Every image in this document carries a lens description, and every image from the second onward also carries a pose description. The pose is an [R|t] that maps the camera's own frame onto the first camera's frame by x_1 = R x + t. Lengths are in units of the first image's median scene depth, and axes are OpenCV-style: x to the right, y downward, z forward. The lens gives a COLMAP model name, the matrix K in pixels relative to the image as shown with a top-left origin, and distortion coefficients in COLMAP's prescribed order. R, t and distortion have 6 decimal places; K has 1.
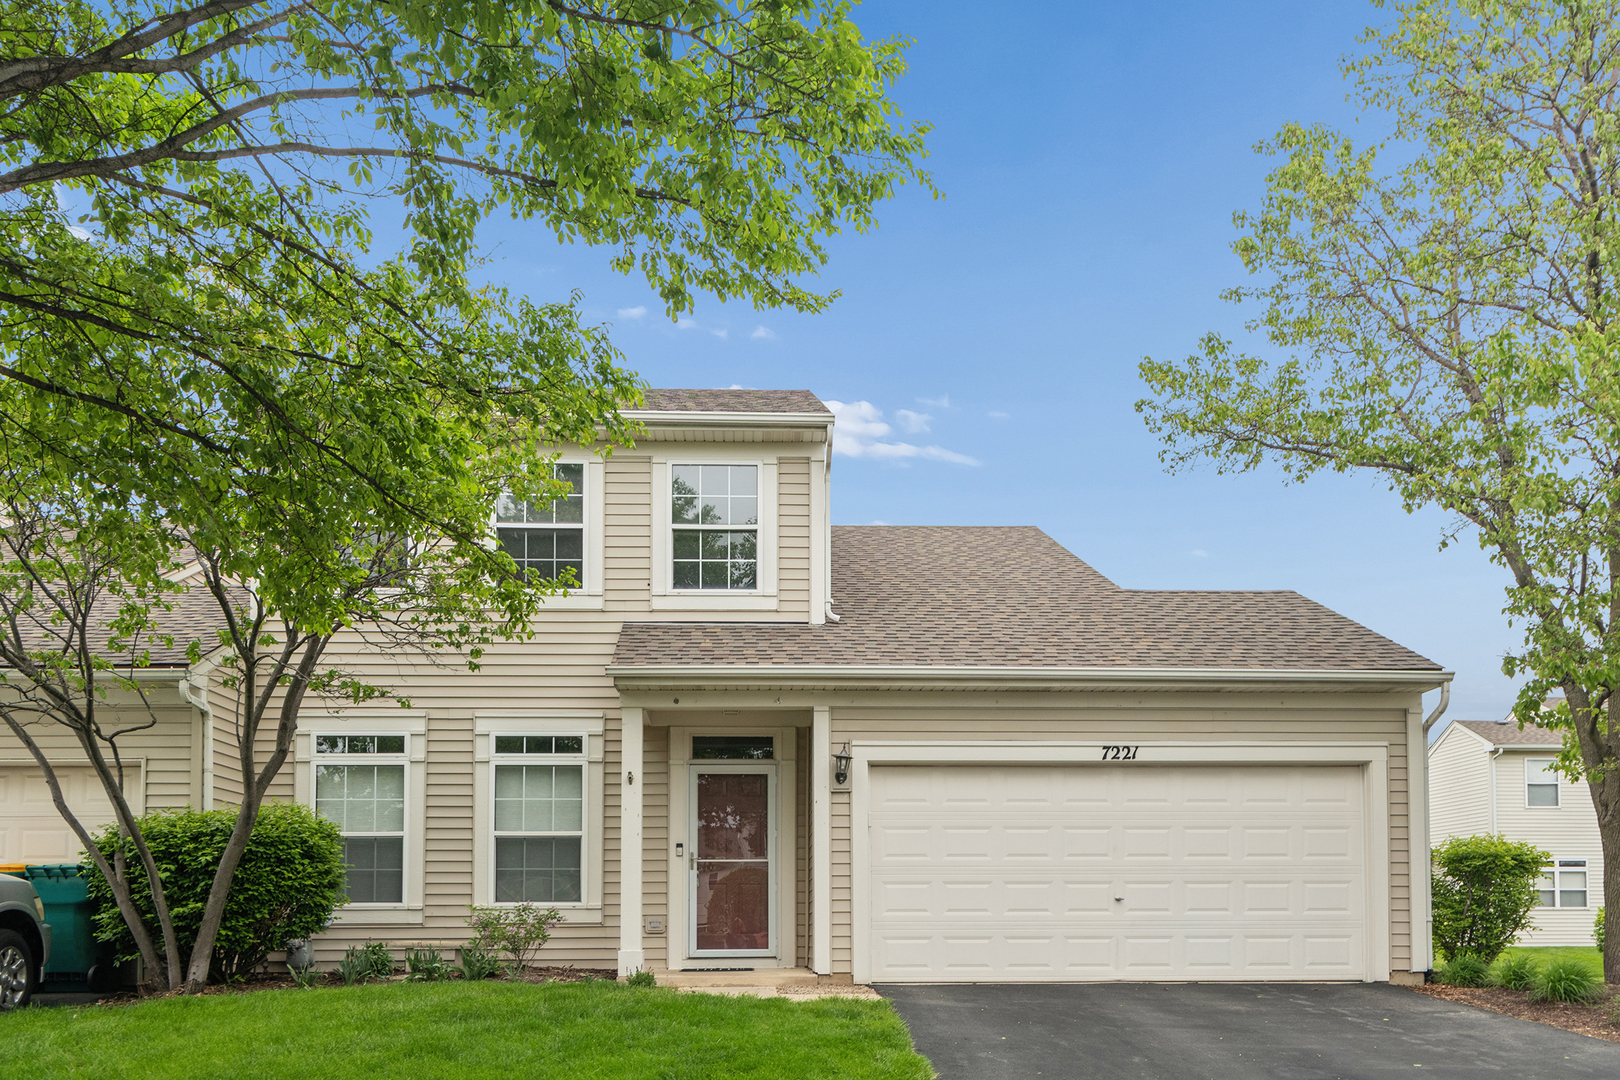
lens RADIAL K [[1148.7, 0, 810.0], [0, 1148.7, 540.0], [0, 0, 1]] dist [0.003620, -0.000670]
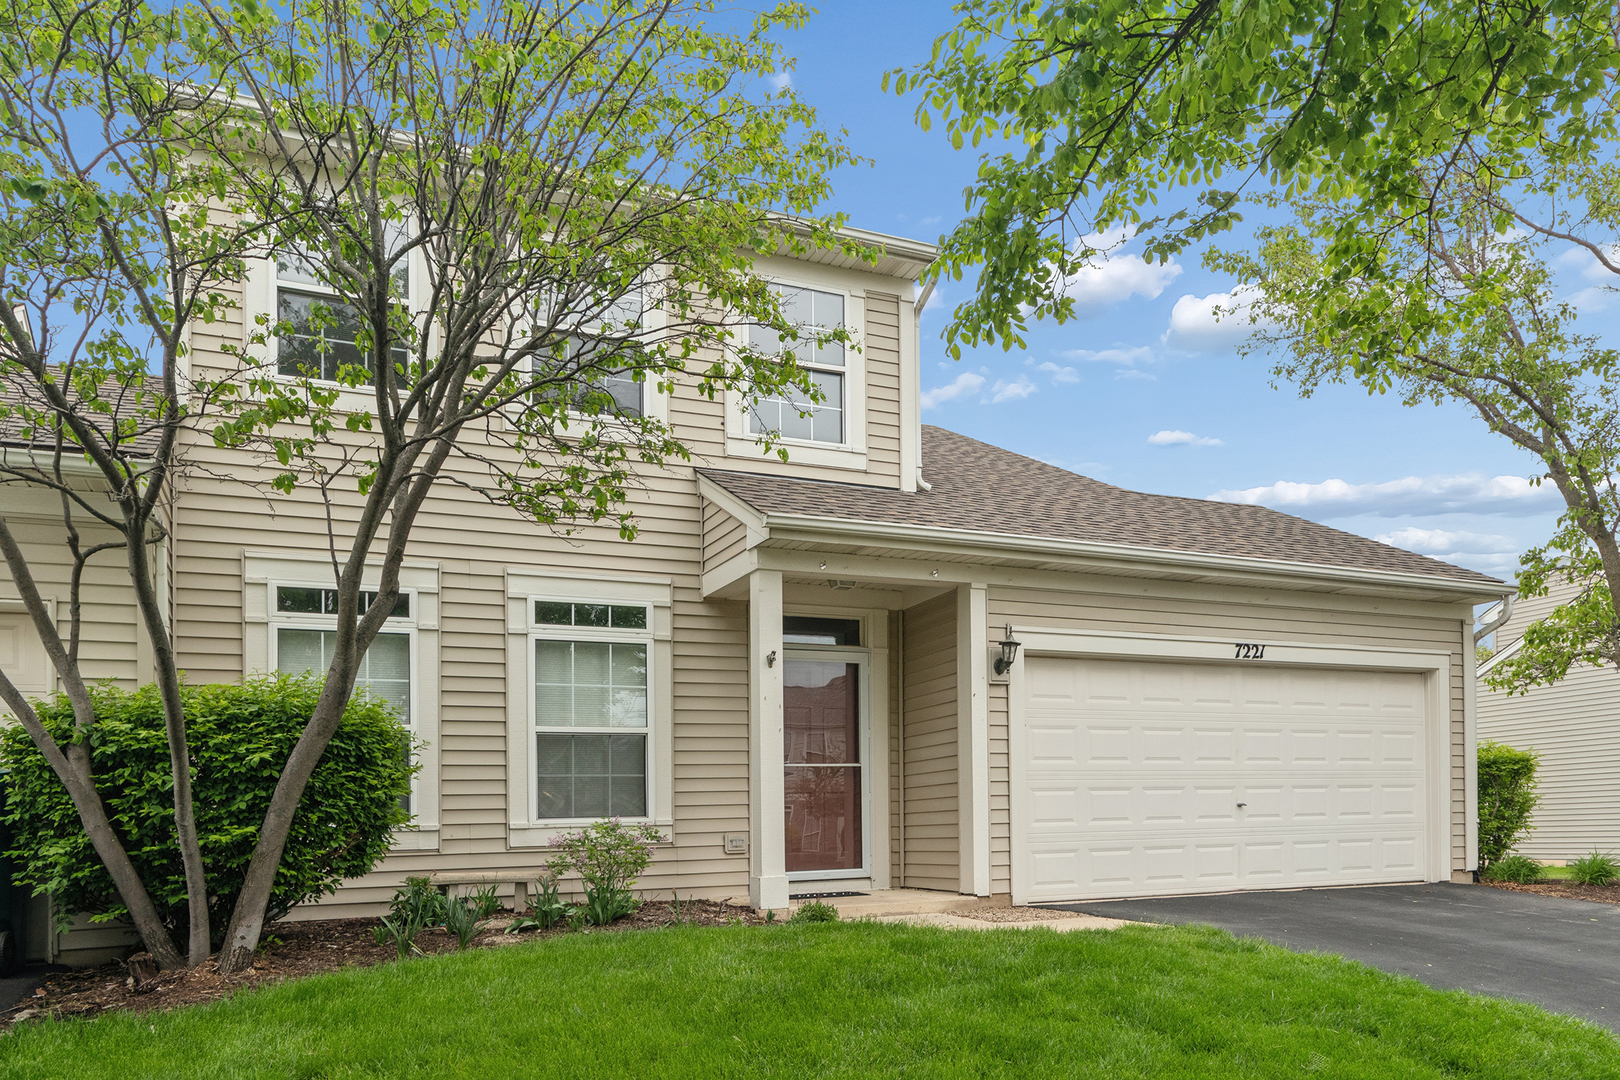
lens RADIAL K [[1109.5, 0, 810.0], [0, 1109.5, 540.0], [0, 0, 1]] dist [0.007059, 0.001666]
pose [[0.933952, 0.071757, 0.350122, -0.382265], [-0.093854, 0.994498, 0.046536, 0.085174], [-0.344856, -0.076323, 0.935547, 0.279432]]
